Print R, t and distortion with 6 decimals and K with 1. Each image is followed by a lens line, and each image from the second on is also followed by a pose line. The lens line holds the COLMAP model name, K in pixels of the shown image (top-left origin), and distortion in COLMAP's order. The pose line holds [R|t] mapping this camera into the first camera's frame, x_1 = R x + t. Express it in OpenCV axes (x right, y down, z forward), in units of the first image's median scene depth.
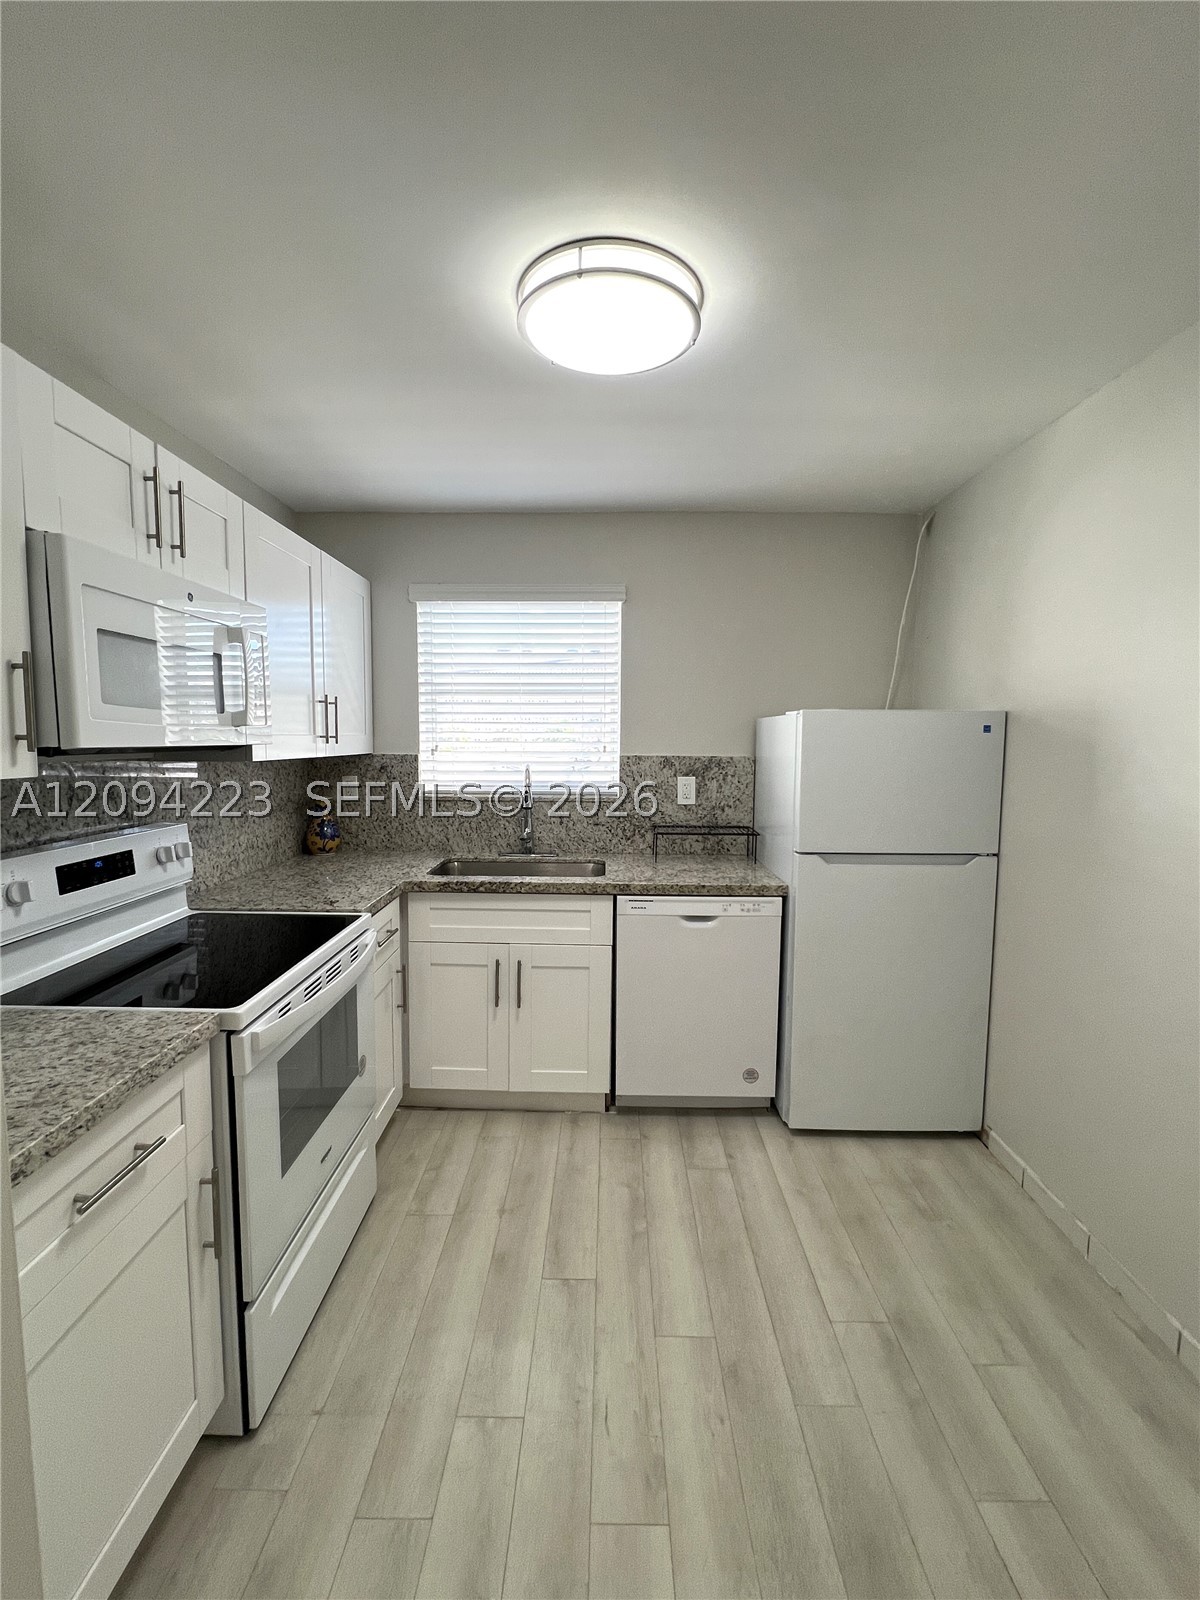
lens RADIAL K [[647.3, 0, 597.0], [0, 647.3, 794.4], [0, 0, 1]] dist [0.000100, 0.000314]
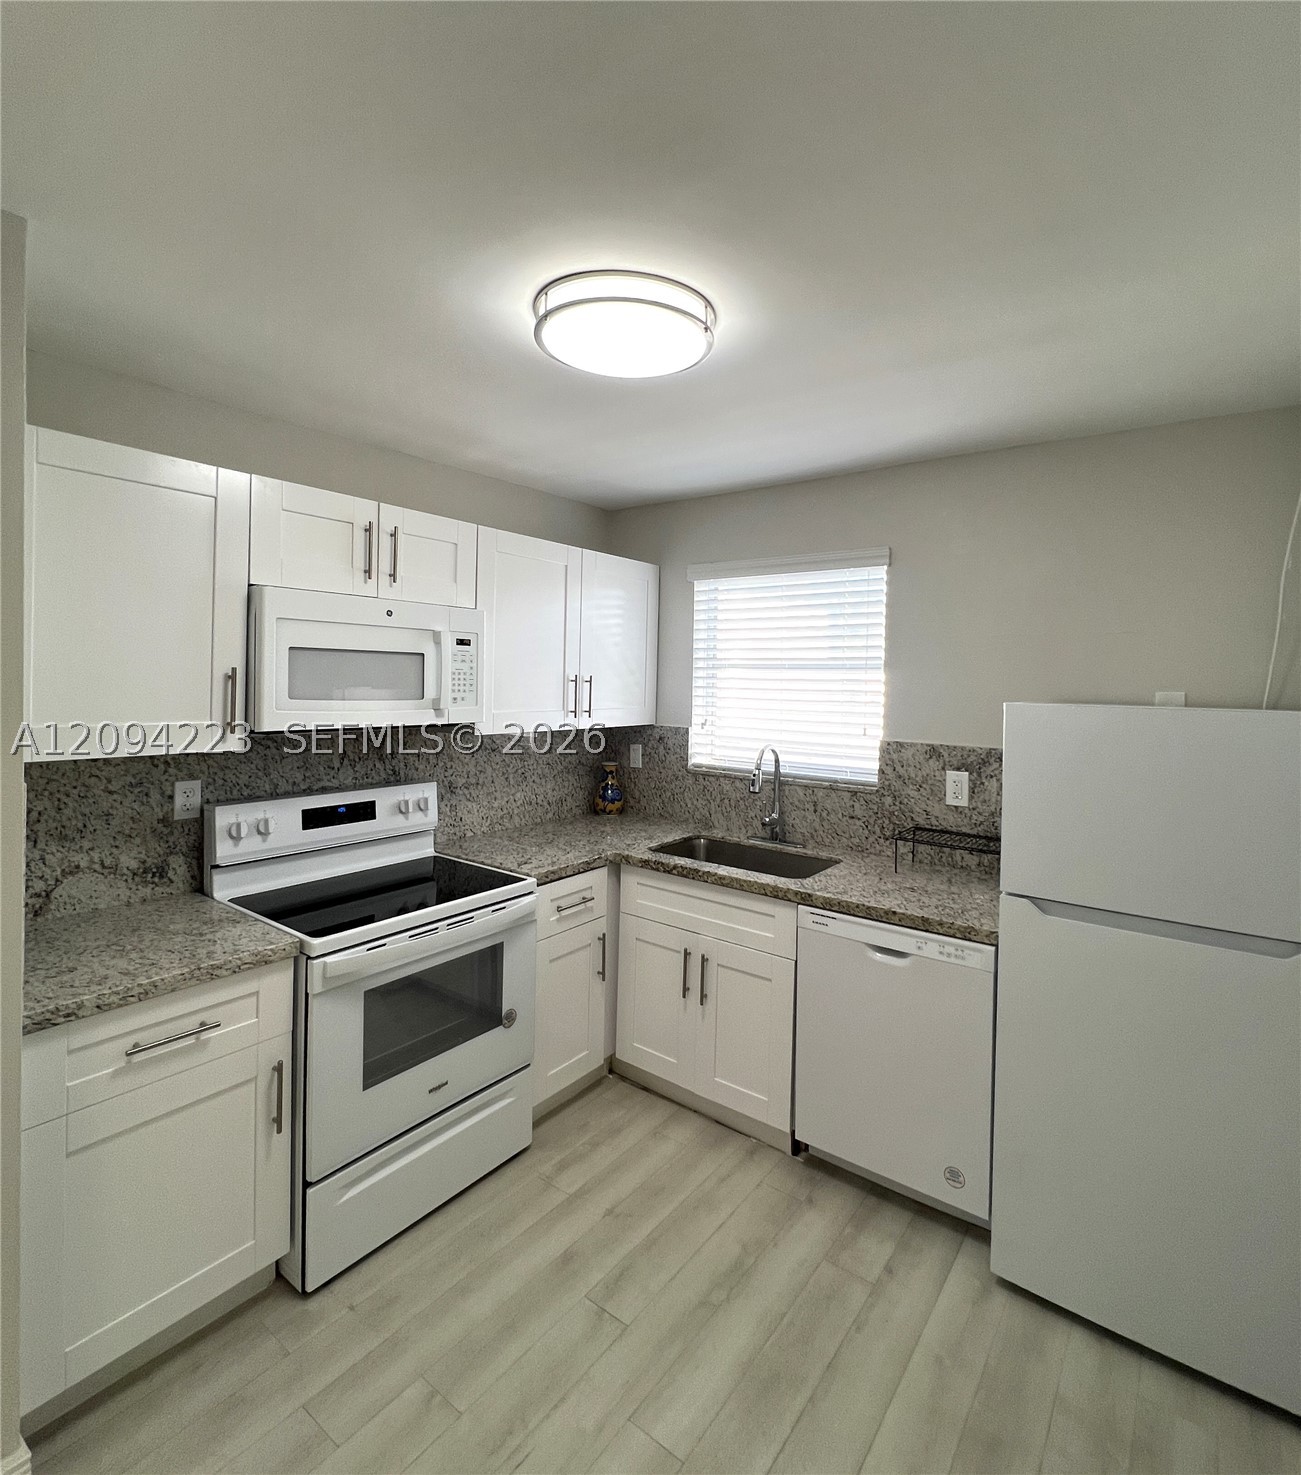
lens RADIAL K [[698.6, 0, 730.0], [0, 698.6, 693.7], [0, 0, 1]] dist [-0.002793, 0.000807]
pose [[0.840490, 0.023417, -0.541321, 0.464190], [-0.065984, 0.996053, -0.059363, -0.067028], [0.537794, 0.085613, 0.838718, 0.128787]]
